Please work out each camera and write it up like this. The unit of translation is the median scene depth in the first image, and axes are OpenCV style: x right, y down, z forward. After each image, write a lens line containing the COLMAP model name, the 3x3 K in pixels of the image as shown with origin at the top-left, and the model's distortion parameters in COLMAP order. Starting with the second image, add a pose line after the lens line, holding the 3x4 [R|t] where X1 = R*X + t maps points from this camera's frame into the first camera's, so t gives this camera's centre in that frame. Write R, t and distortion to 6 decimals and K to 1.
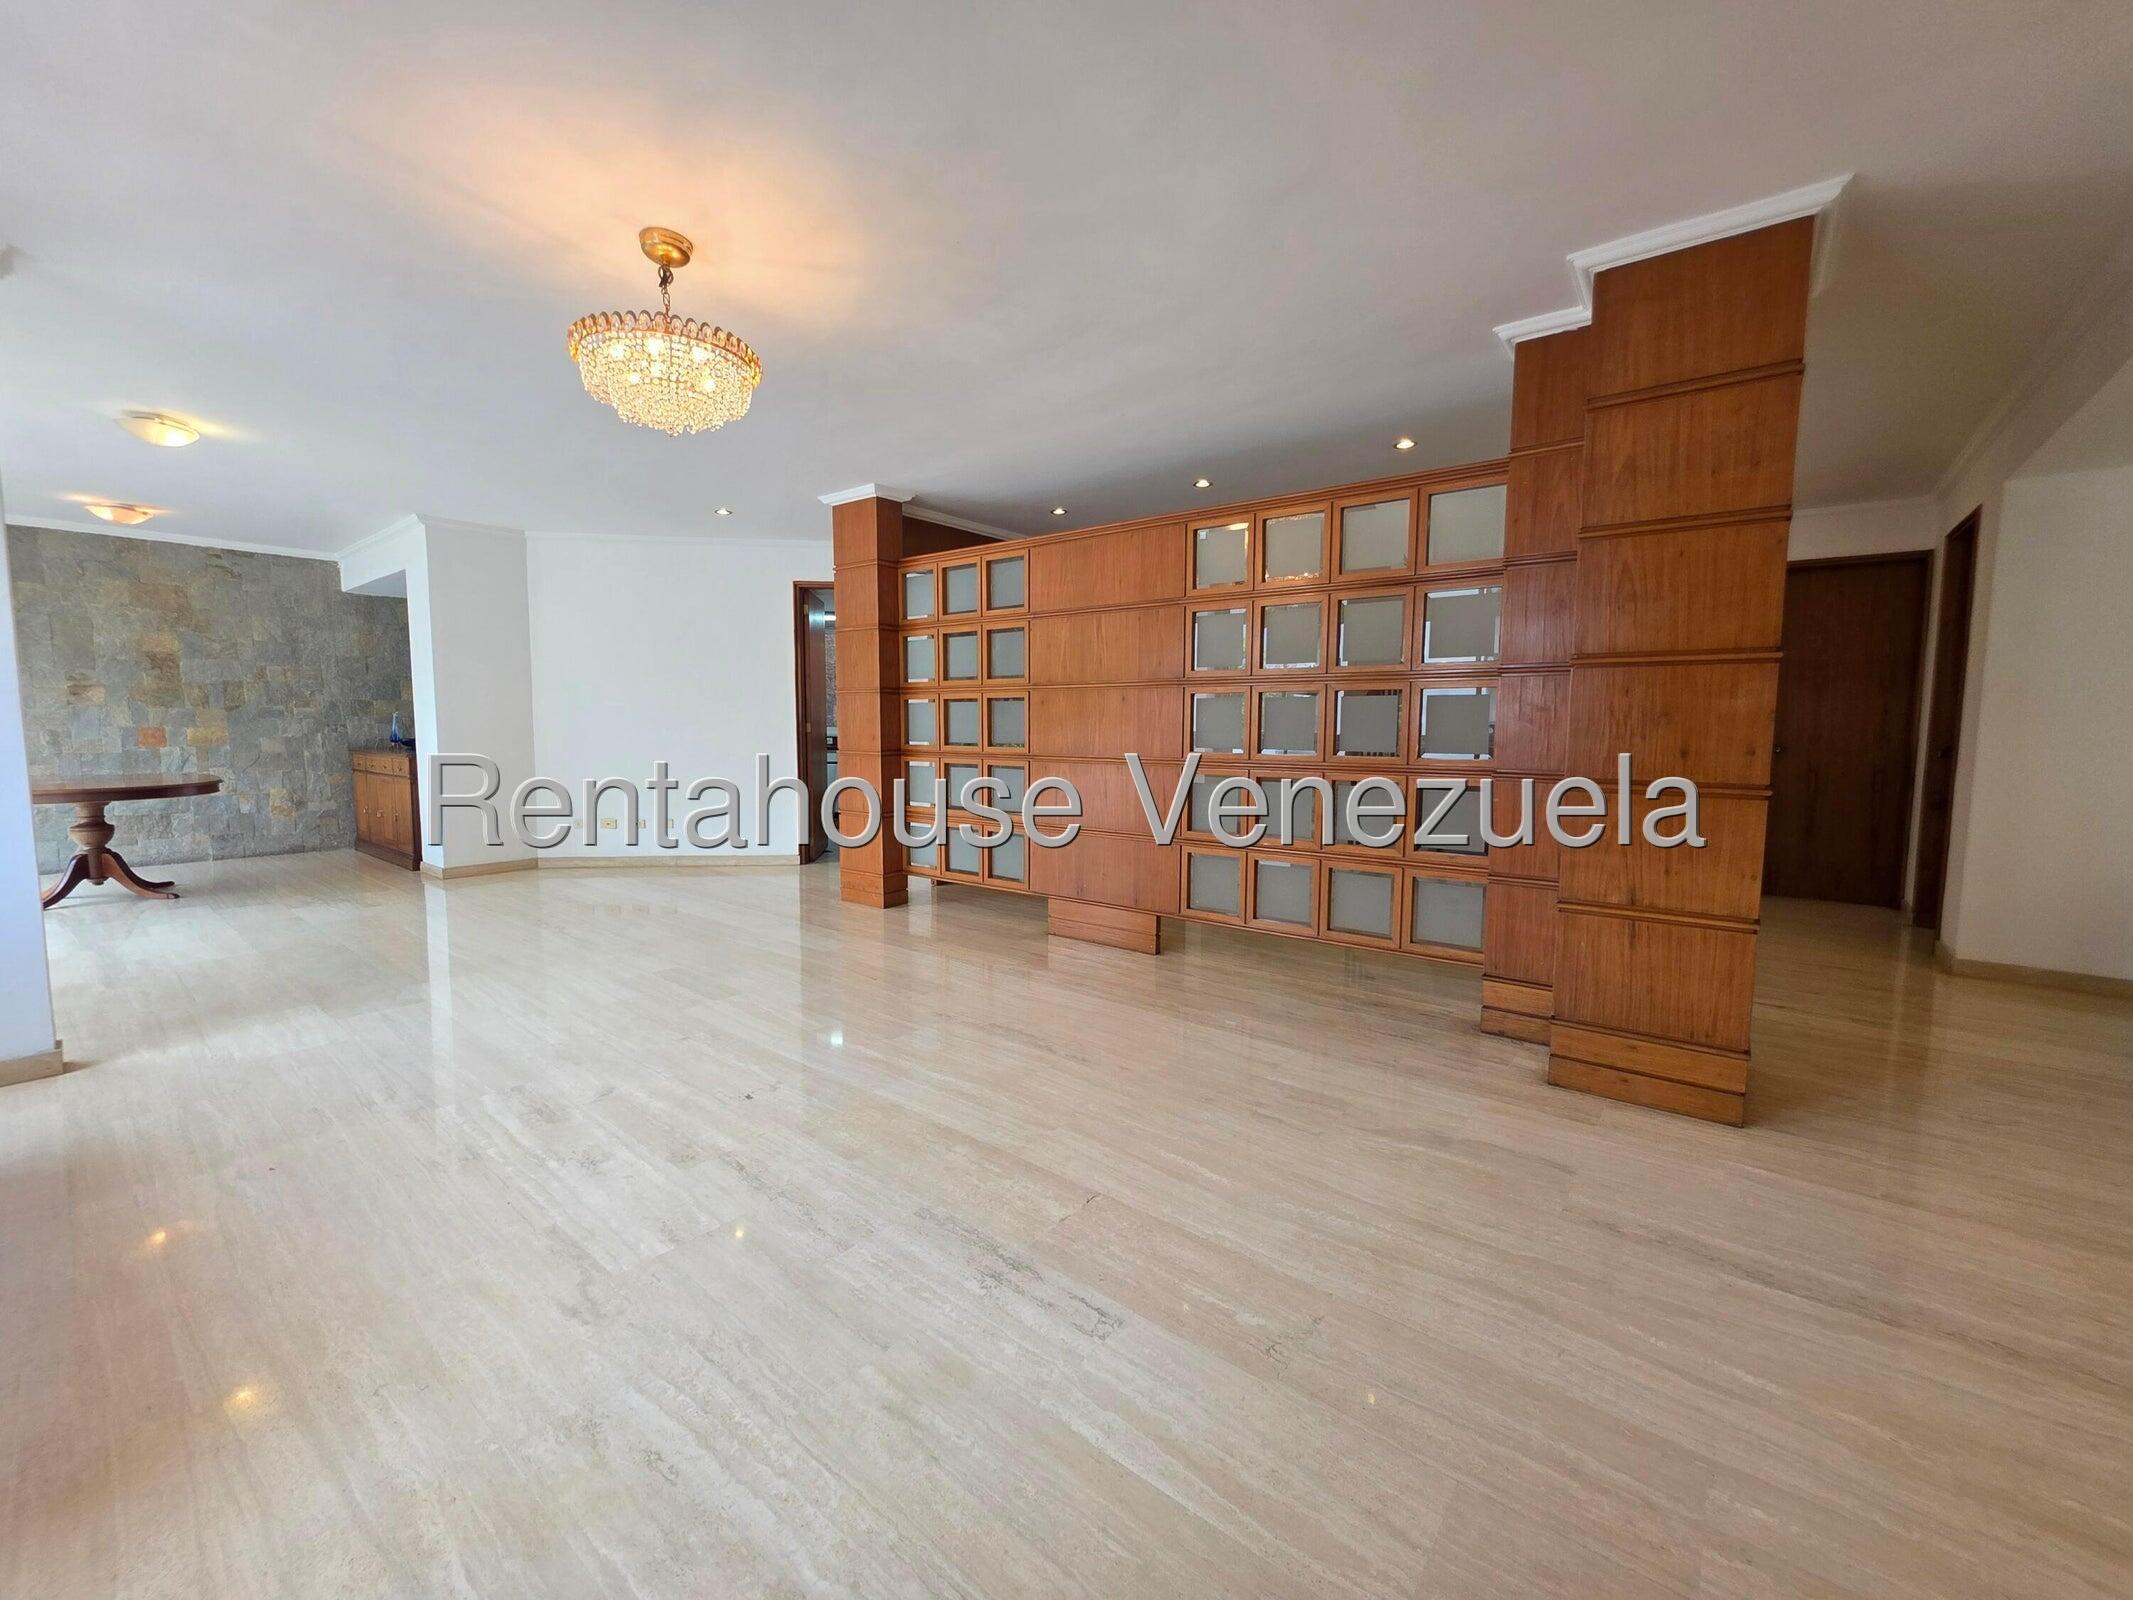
lens RADIAL K [[853.1, 0, 1066.5], [0, 853.1, 800.0], [0, 0, 1]] dist [-0.001925, -0.000728]
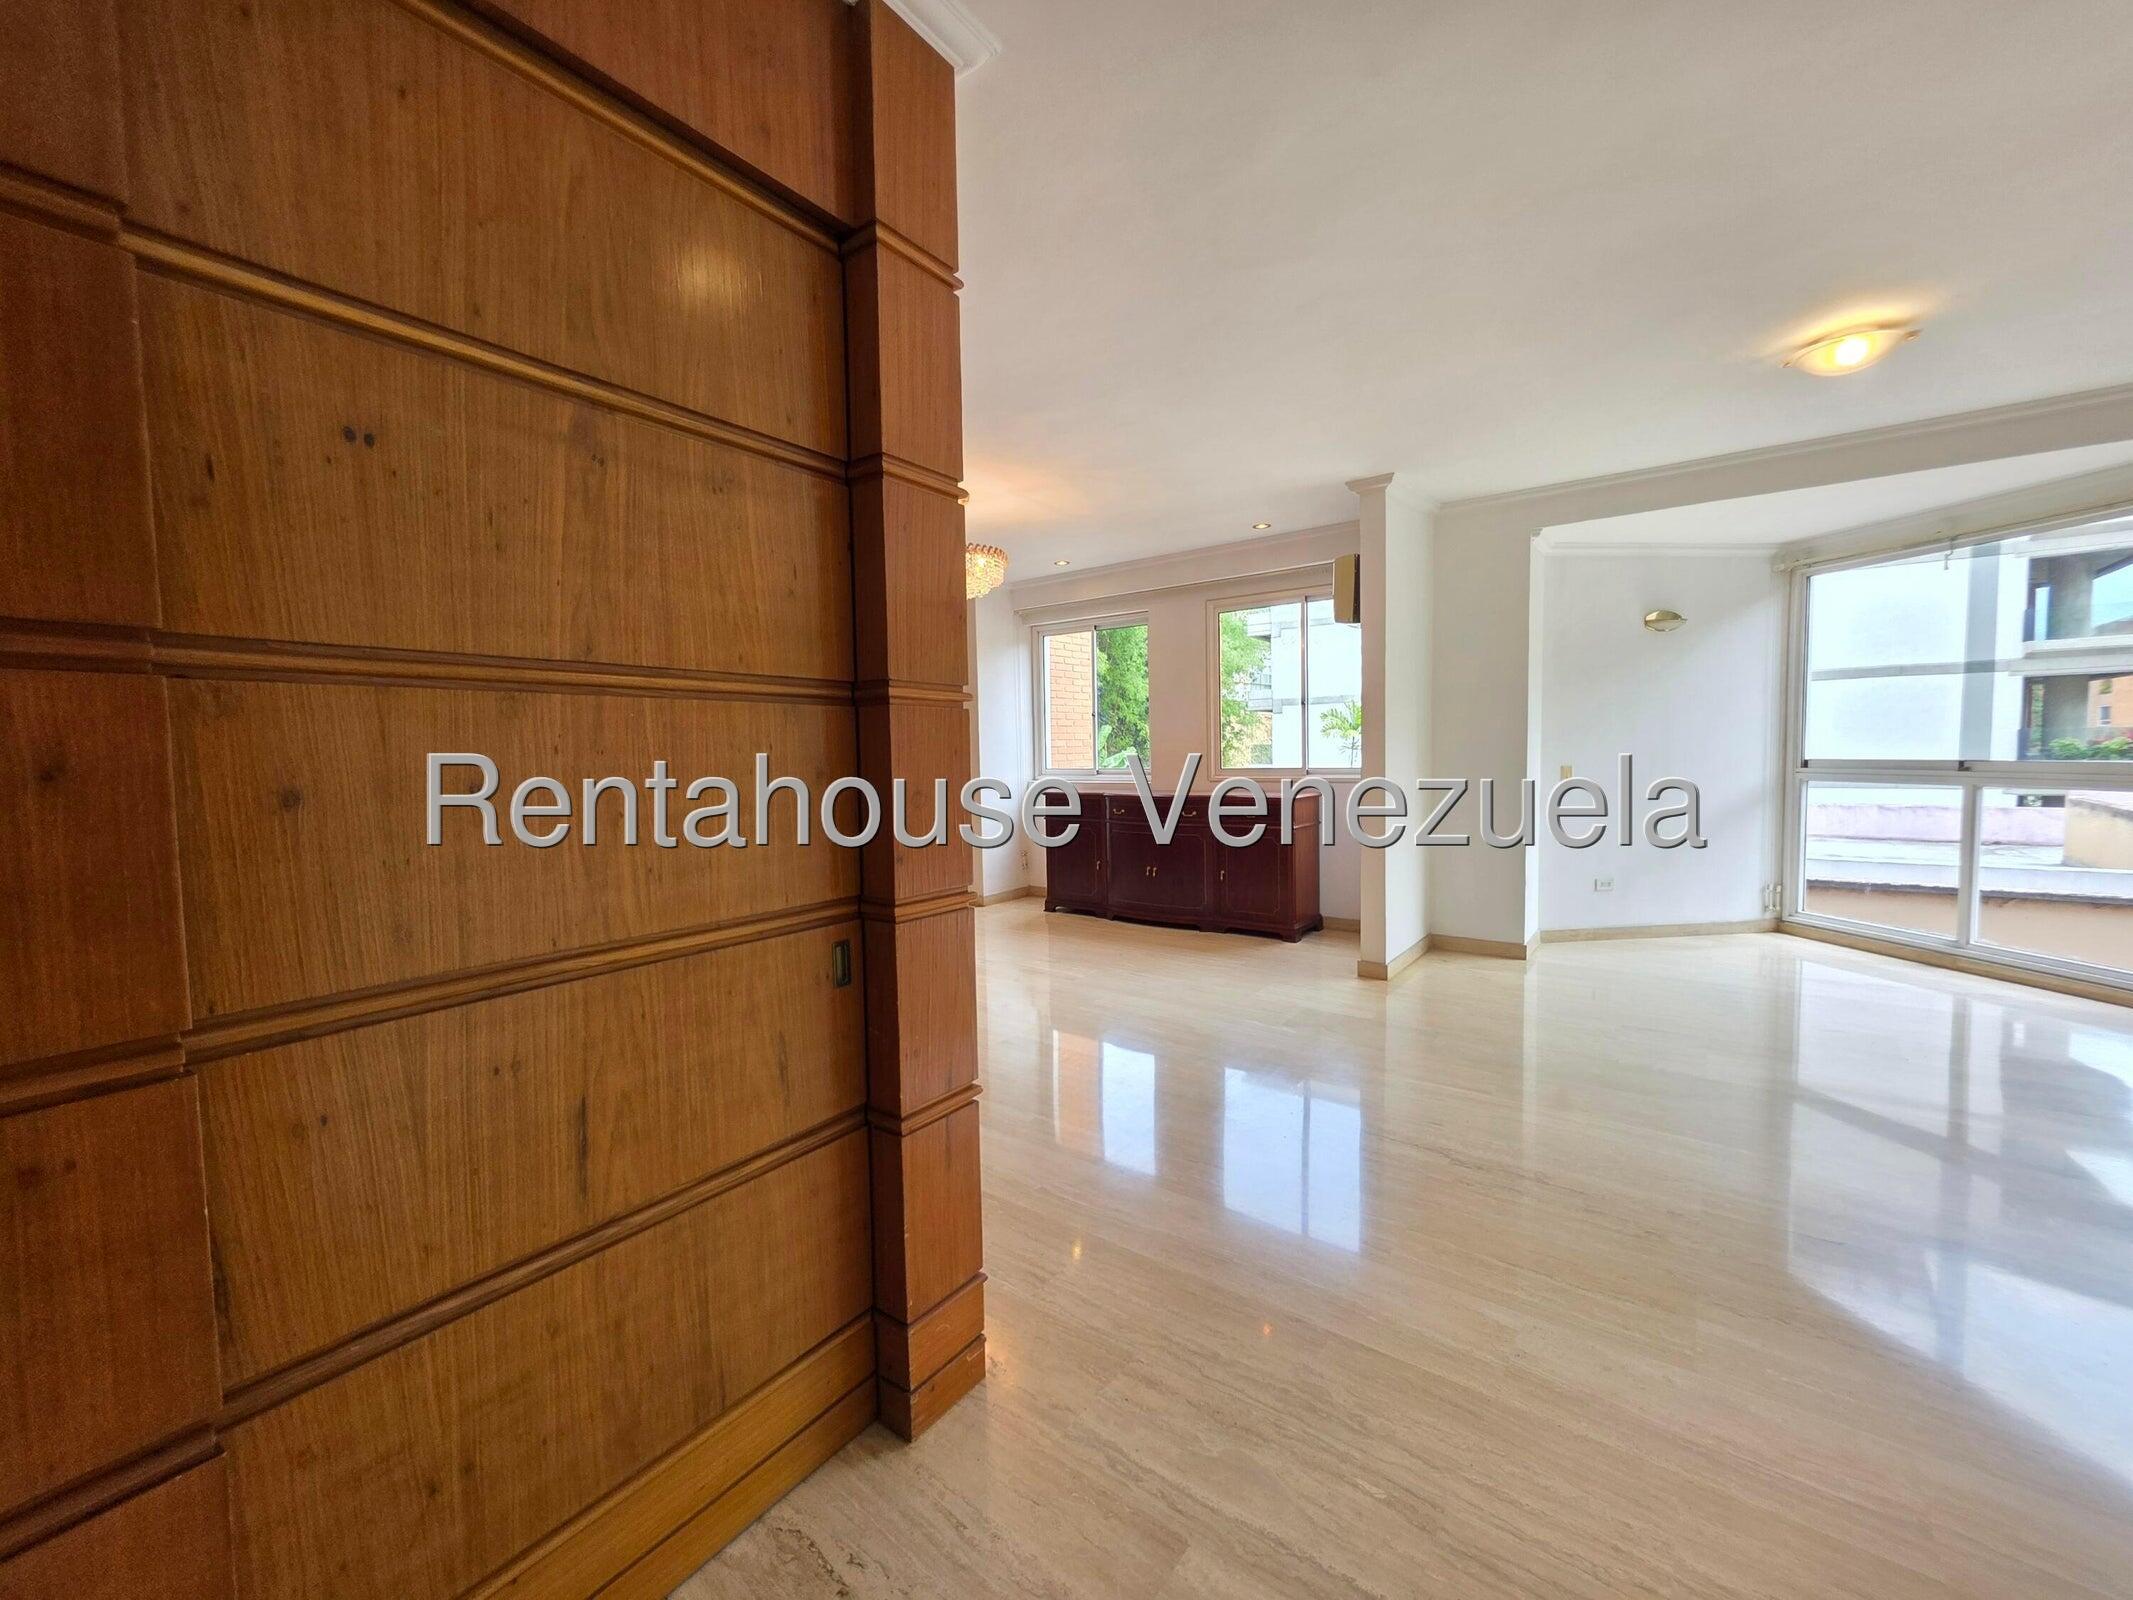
lens RADIAL K [[853.1, 0, 1066.5], [0, 853.1, 800.0], [0, 0, 1]] dist [-0.001925, -0.000728]
pose [[-0.999778, 0.017038, -0.012371, -0.516939], [0.014949, 0.988144, 0.152803, -0.232765], [0.014828, 0.152585, -0.988179, 2.199887]]
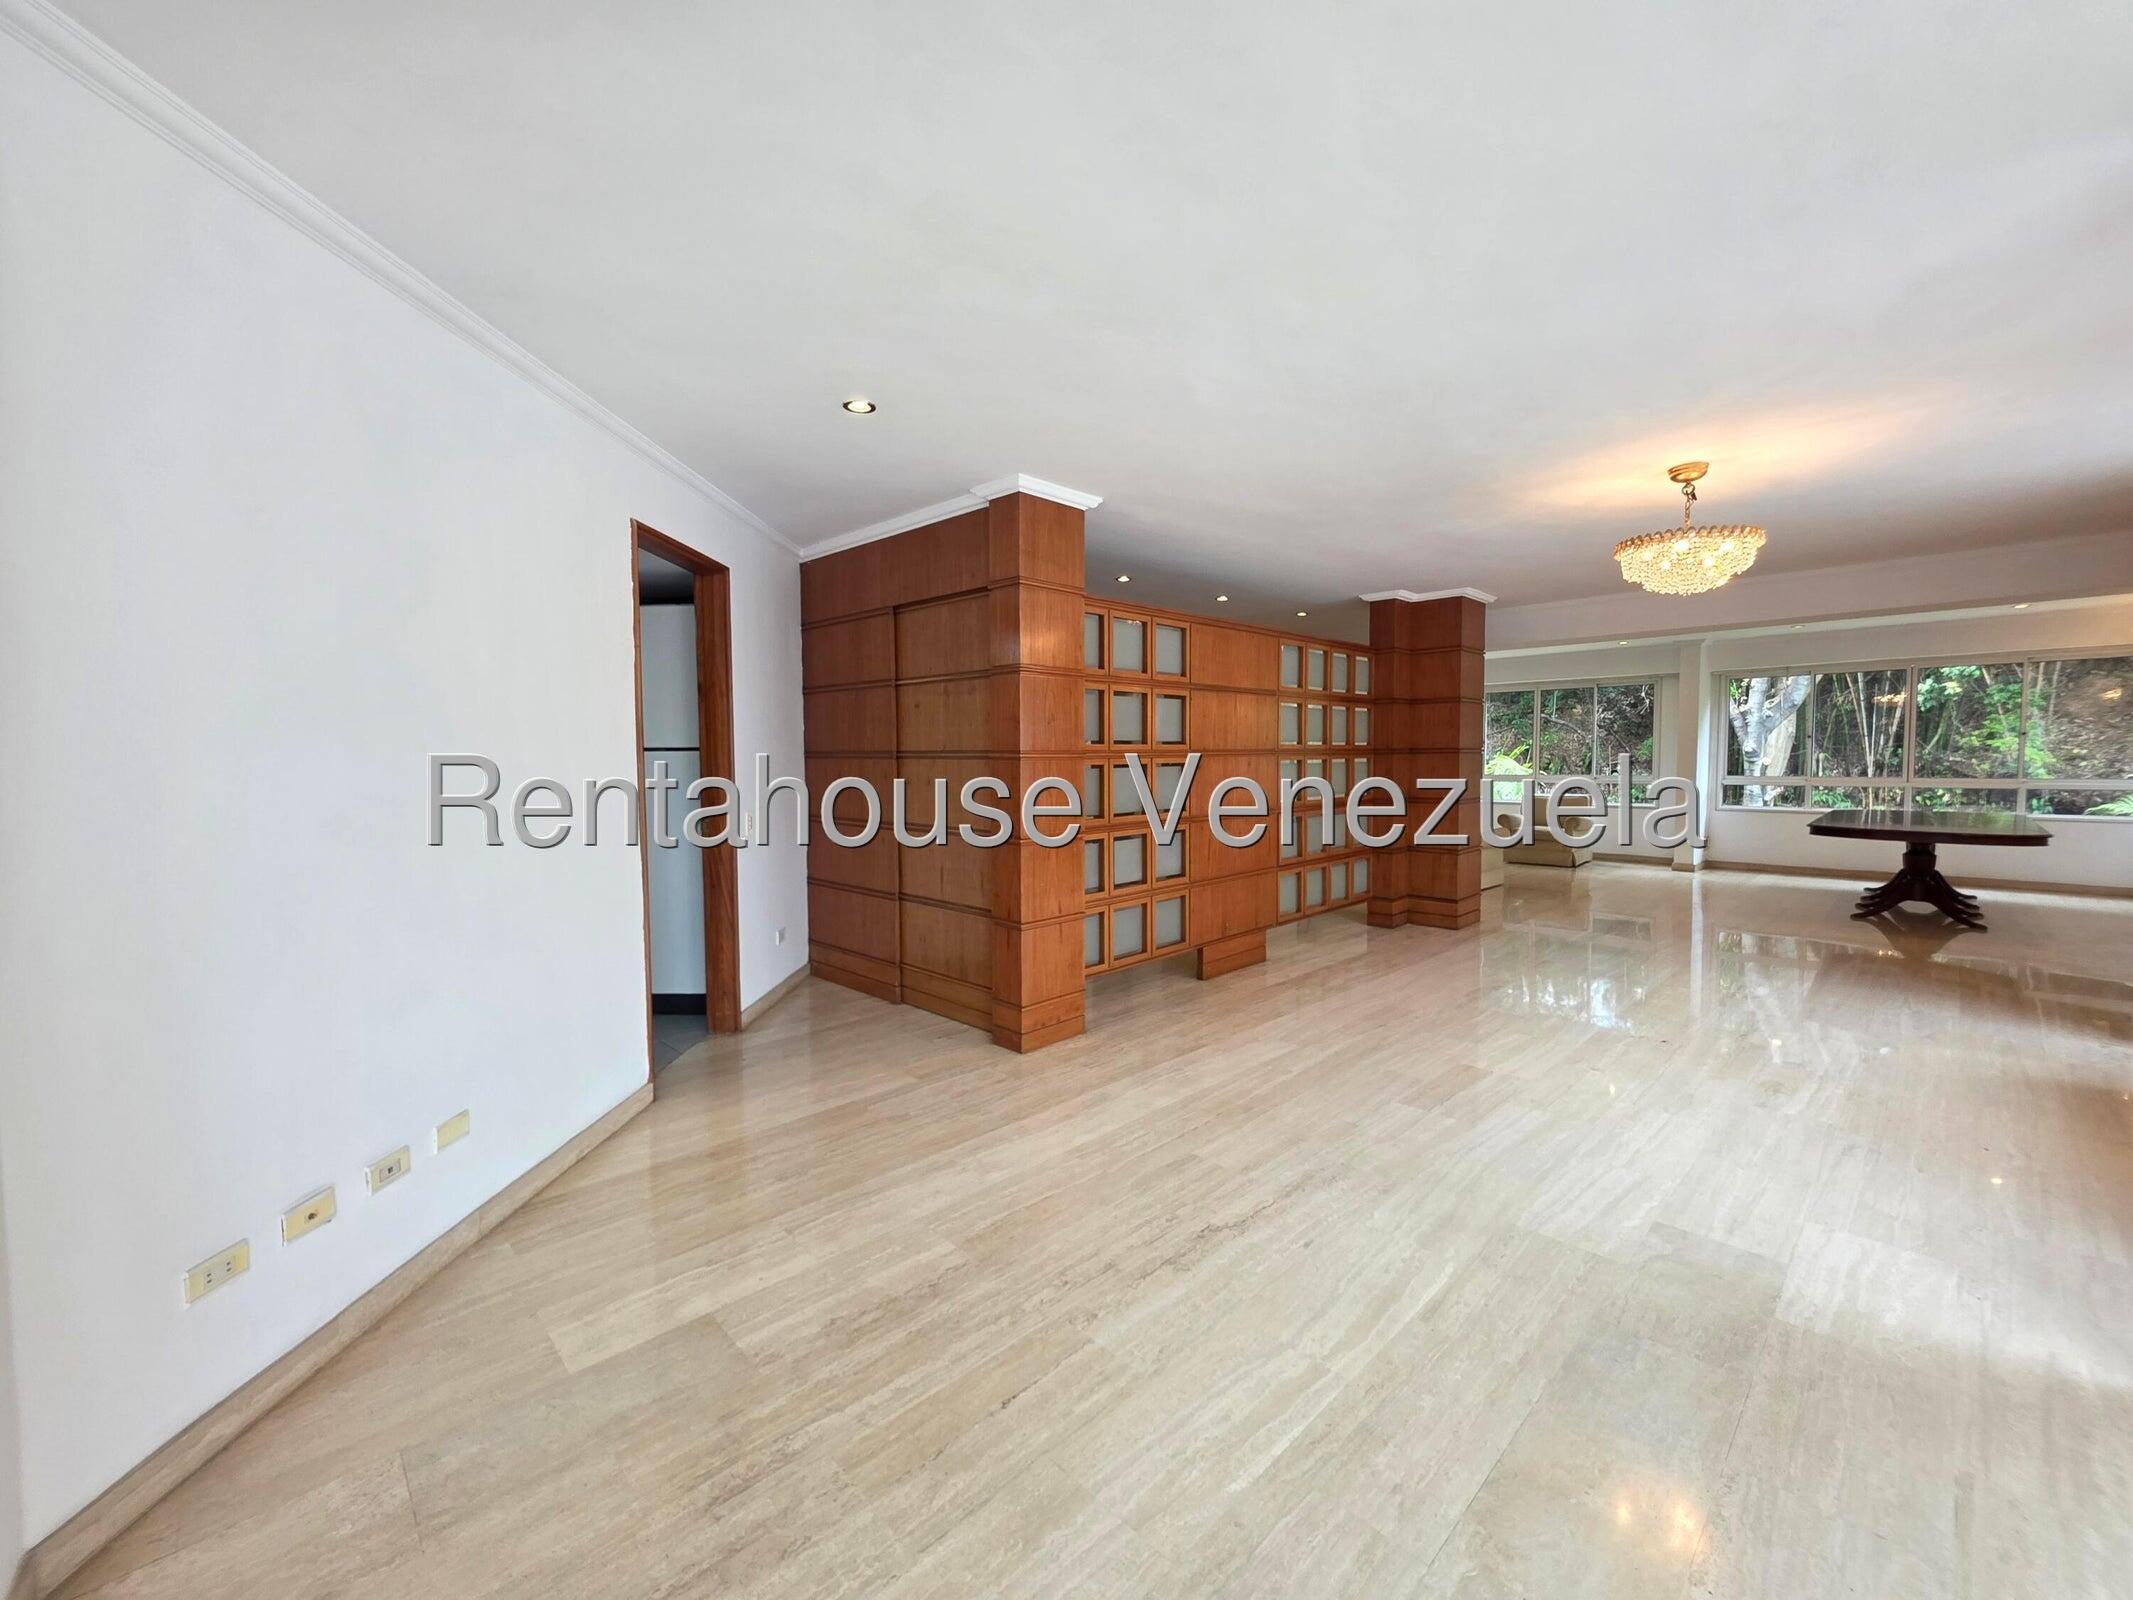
lens RADIAL K [[853.1, 0, 1066.5], [0, 853.1, 800.0], [0, 0, 1]] dist [-0.001925, -0.000728]
pose [[0.135567, -0.057565, 0.989094, -1.621643], [0.098457, 0.994152, 0.044364, -0.200423], [-0.985864, 0.091369, 0.140442, 1.469056]]
